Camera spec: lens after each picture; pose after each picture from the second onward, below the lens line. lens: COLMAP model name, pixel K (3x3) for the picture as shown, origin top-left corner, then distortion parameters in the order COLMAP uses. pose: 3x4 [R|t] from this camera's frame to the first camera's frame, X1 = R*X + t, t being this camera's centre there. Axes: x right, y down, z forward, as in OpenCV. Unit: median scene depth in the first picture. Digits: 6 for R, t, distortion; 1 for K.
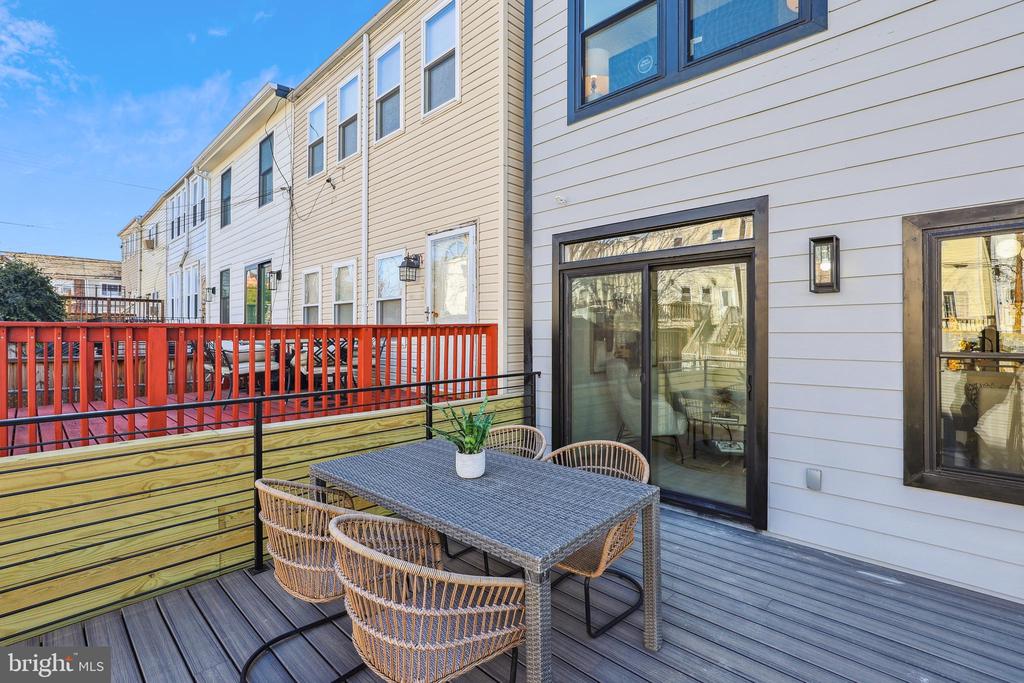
lens RADIAL K [[471.9, 0, 517.8], [0, 471.9, 330.6], [0, 0, 1]] dist [-0.010609, 0.000046]
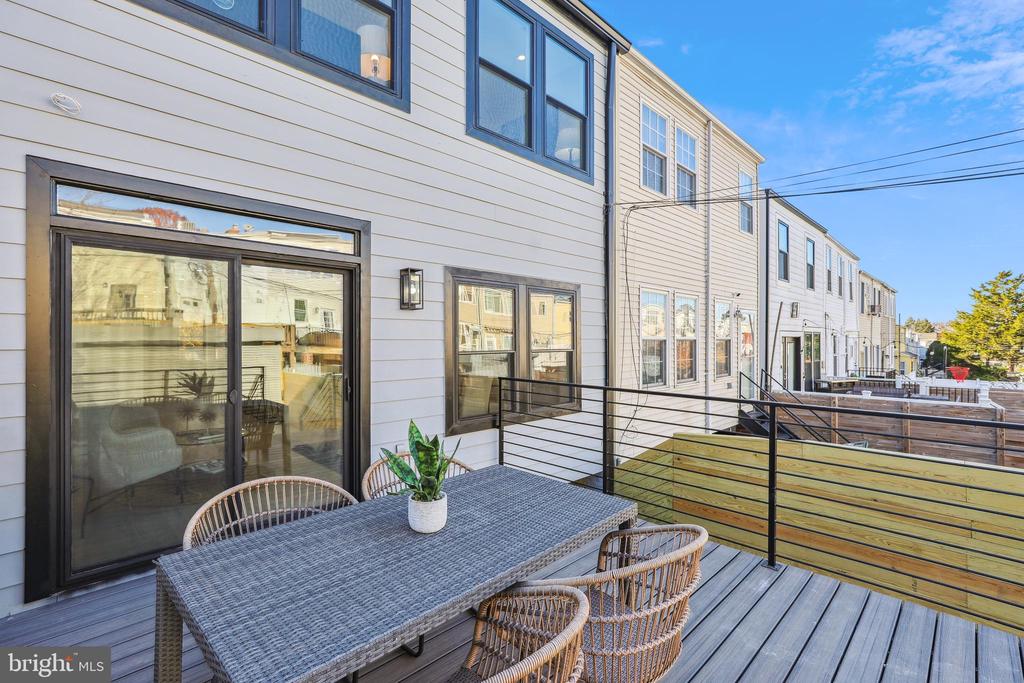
lens RADIAL K [[467.5, 0, 512.0], [0, 467.5, 341.5], [0, 0, 1]] dist [-0.010044, 0.001112]
pose [[0.032813, 0.003388, 0.999456, -0.494866], [-0.004588, 0.999984, -0.003239, 0.008419], [-0.999451, -0.004479, 0.032828, 0.497781]]
